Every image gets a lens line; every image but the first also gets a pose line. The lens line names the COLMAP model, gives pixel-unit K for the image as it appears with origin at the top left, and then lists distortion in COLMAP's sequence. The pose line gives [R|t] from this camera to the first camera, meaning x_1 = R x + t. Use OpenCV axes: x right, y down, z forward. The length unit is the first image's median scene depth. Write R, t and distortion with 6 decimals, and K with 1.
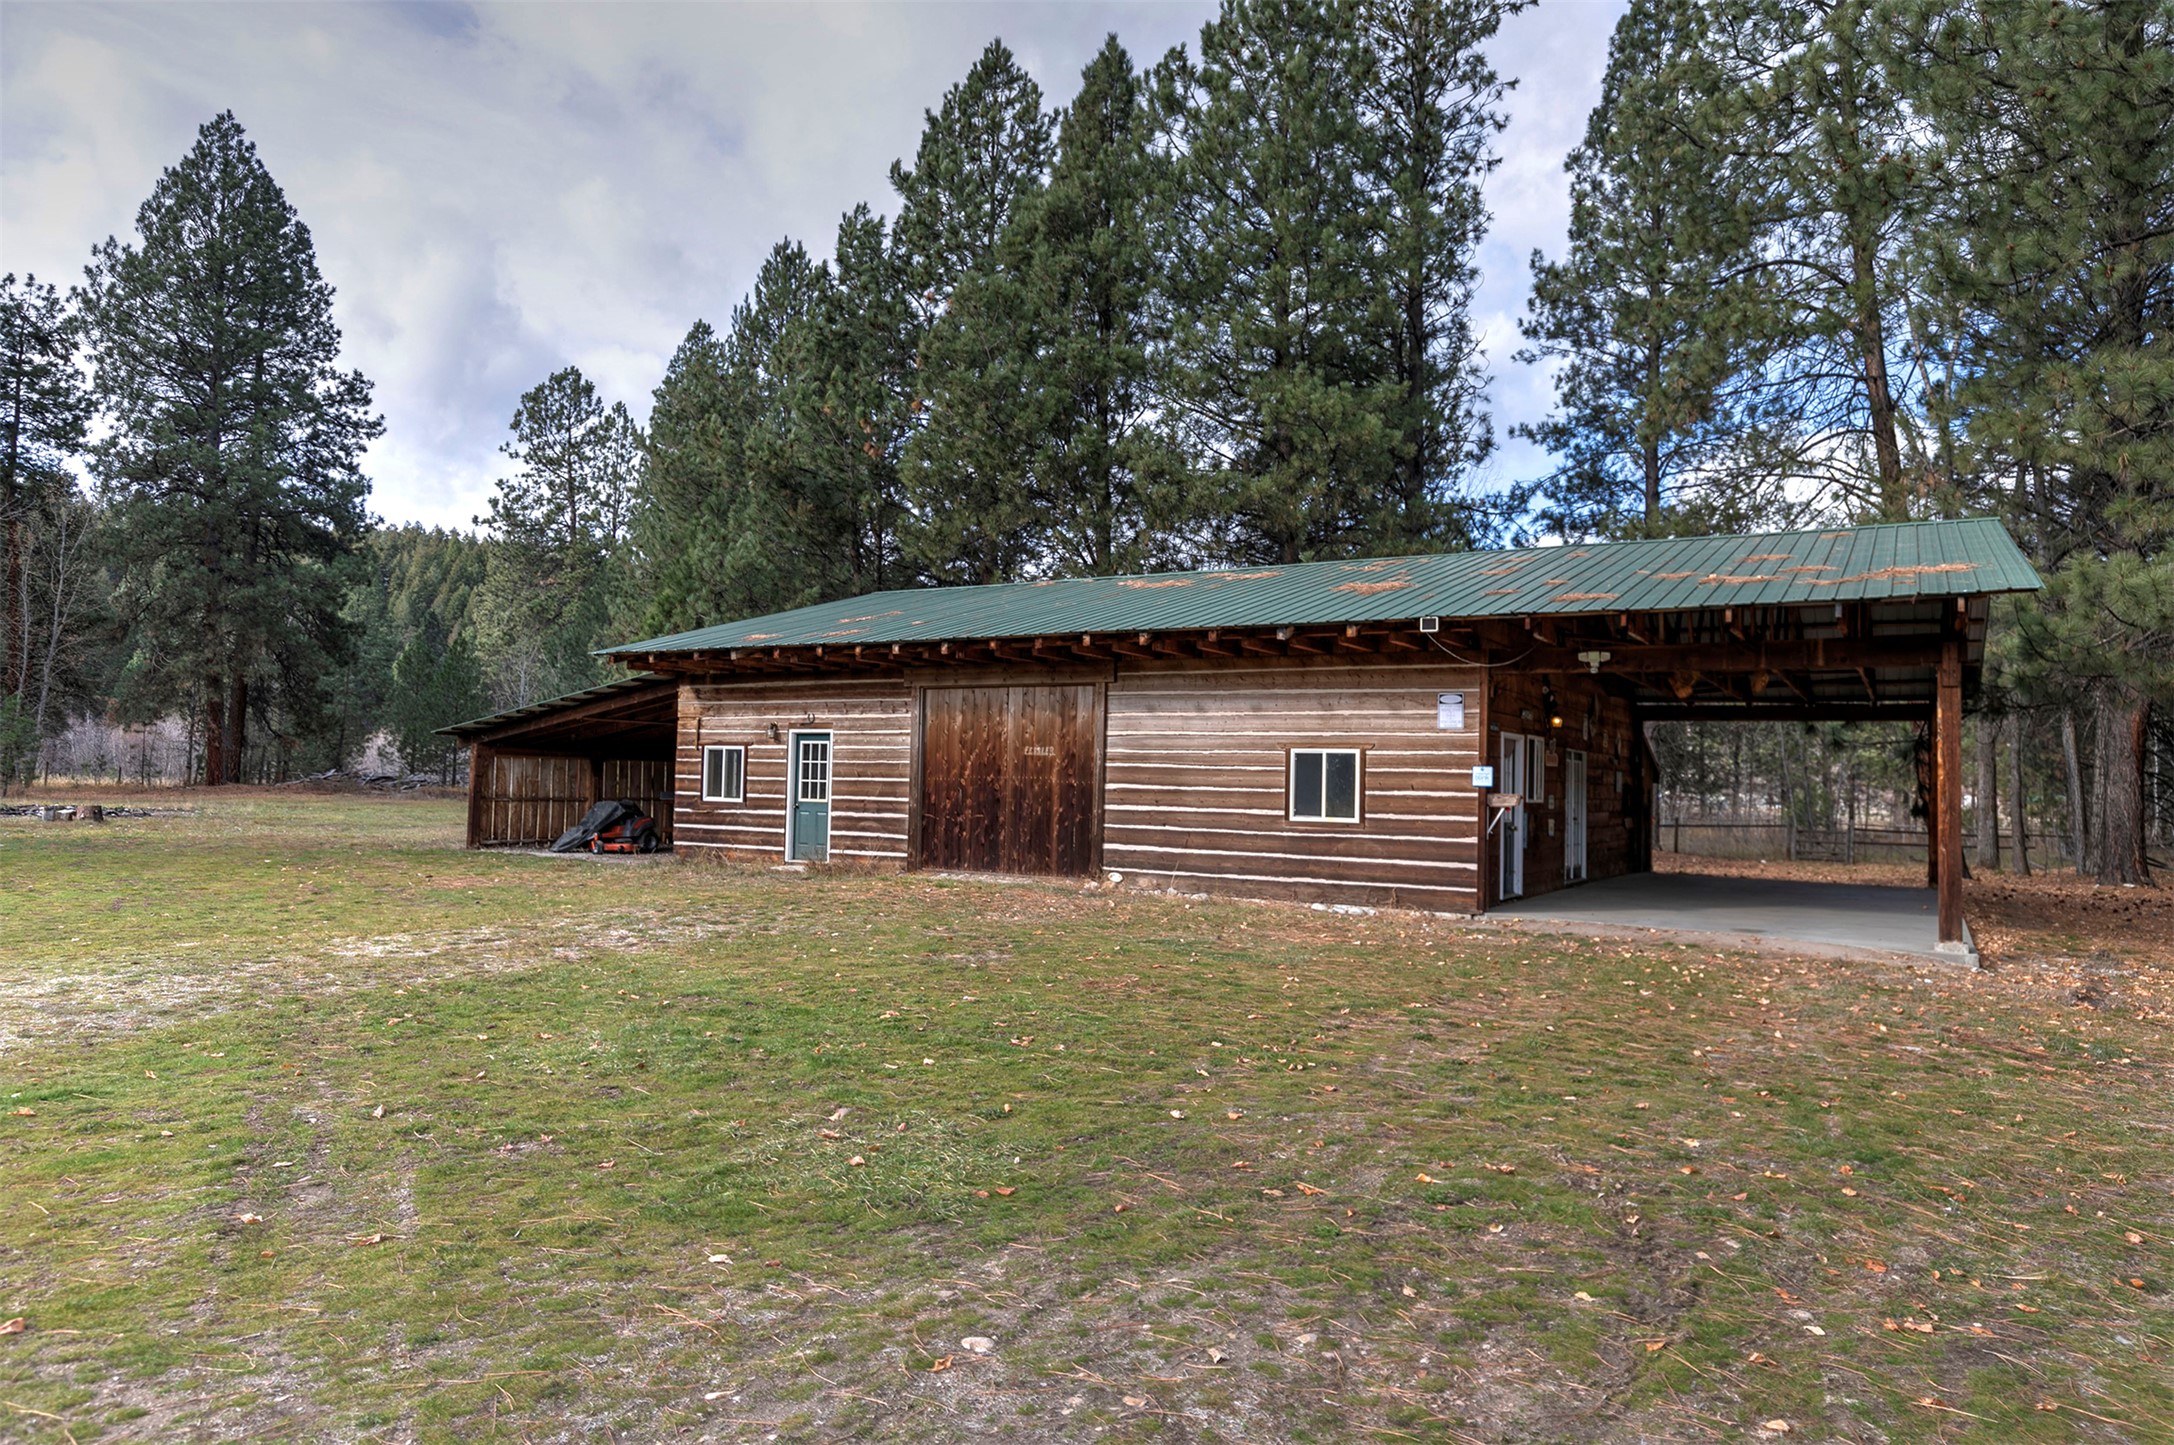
lens RADIAL K [[1344.1, 0, 1087.0], [0, 1344.1, 722.5], [0, 0, 1]] dist [0.003574, 0.001137]
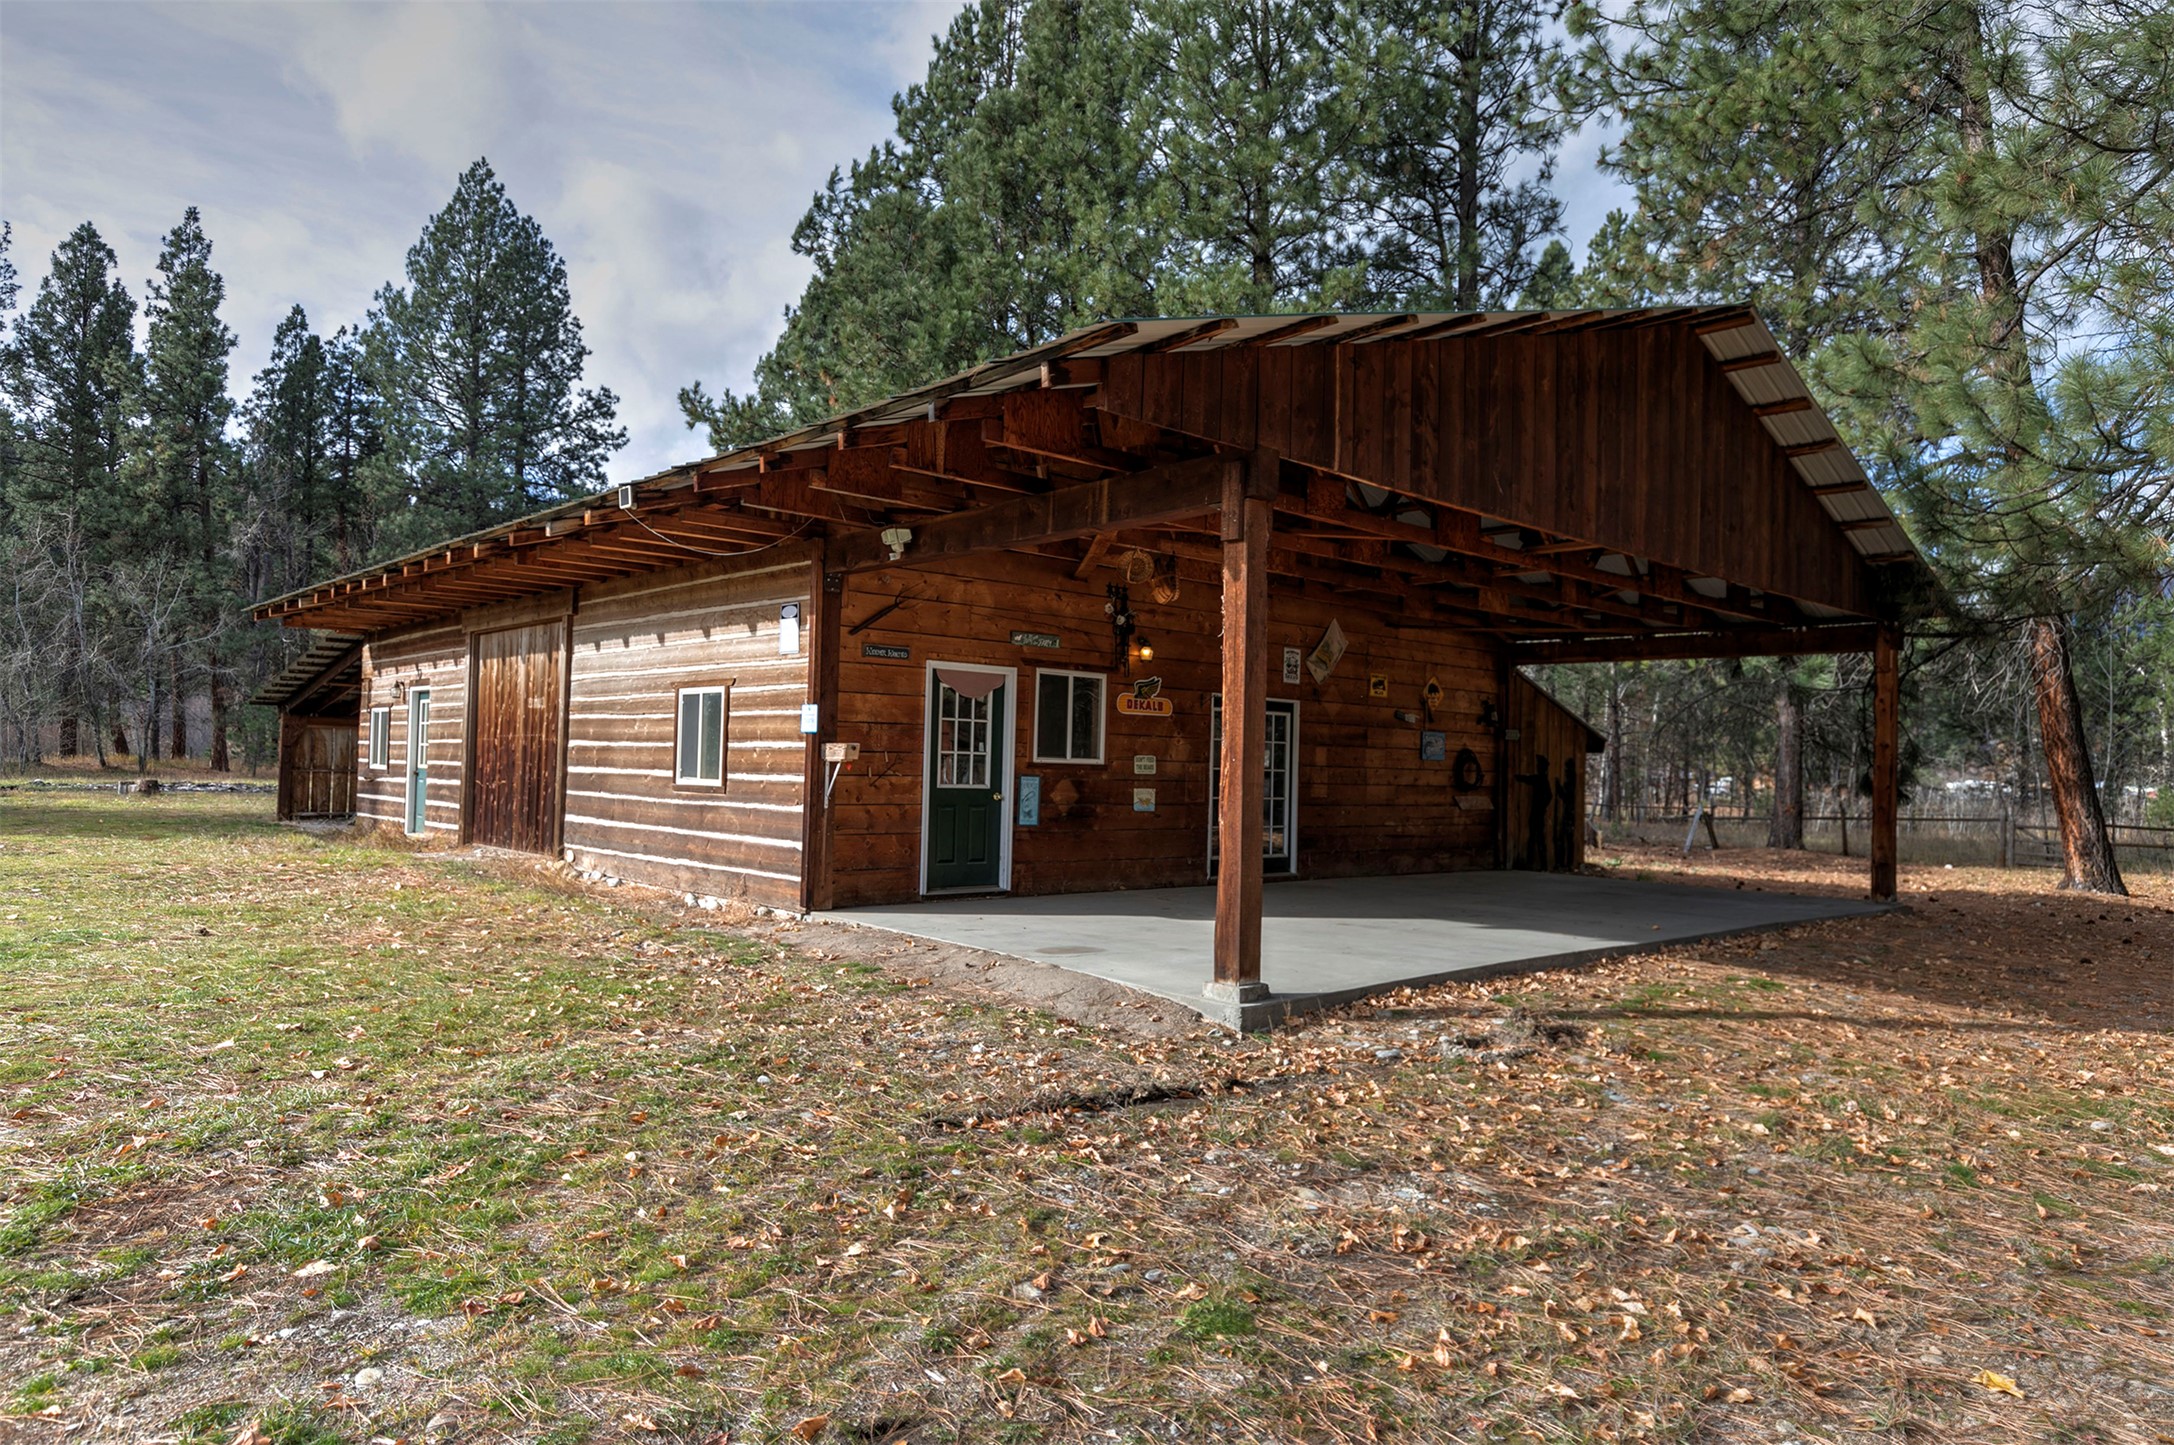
lens RADIAL K [[1344.1, 0, 1087.0], [0, 1344.1, 722.5], [0, 0, 1]] dist [0.003574, 0.001137]
pose [[0.959774, -0.007991, -0.280659, 0.452241], [0.008821, 0.999960, 0.001697, 0.030278], [0.280634, -0.004104, 0.959806, 0.261524]]
